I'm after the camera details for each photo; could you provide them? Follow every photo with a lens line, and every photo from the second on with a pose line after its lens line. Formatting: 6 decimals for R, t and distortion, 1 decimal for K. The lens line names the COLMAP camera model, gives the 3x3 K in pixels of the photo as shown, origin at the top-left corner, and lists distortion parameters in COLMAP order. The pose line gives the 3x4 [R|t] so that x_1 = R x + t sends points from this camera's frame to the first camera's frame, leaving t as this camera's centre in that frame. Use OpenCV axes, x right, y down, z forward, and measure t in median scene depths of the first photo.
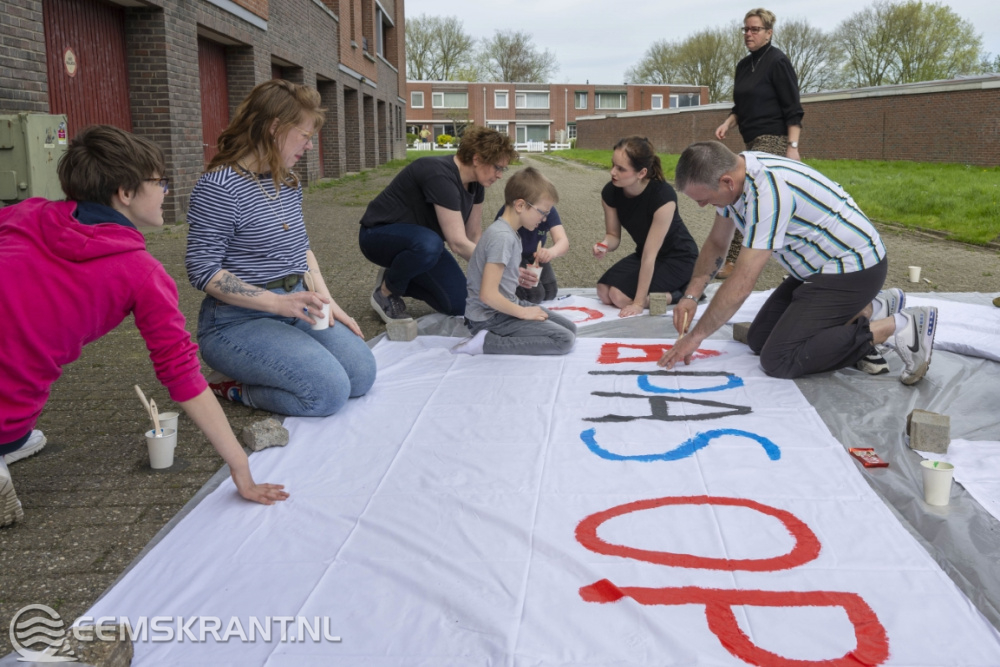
lens RADIAL K [[862.1, 0, 570.7], [0, 862.1, 260.2], [0, 0, 1]] dist [0.008029, -0.003570]
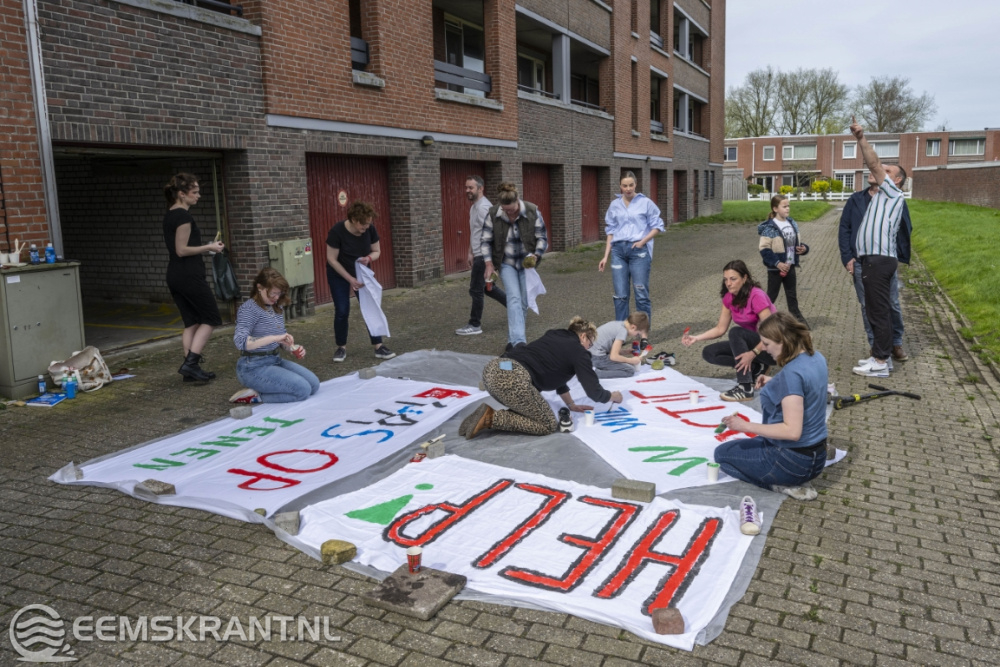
lens RADIAL K [[774.5, 0, 573.4], [0, 774.5, 302.4], [0, 0, 1]] dist [-0.007482, 0.004803]
pose [[0.906341, 0.046923, -0.419935, 0.337593], [-0.042655, 0.998899, 0.019553, -0.046192], [0.420389, 0.000191, 0.907344, -0.145857]]
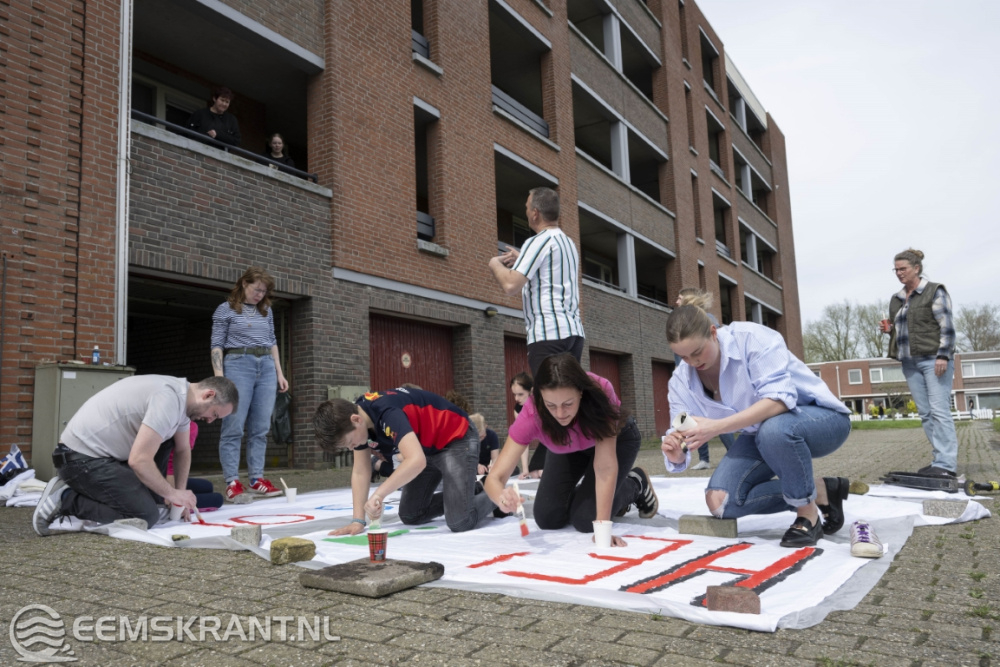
lens RADIAL K [[748.3, 0, 505.4], [0, 748.3, 343.6], [0, 0, 1]] dist [-0.007063, 0.013281]
pose [[0.805851, -0.100977, -0.583445, 0.326340], [-0.040787, 0.973545, -0.224826, 0.050718], [0.590712, 0.204974, 0.780414, -0.060923]]
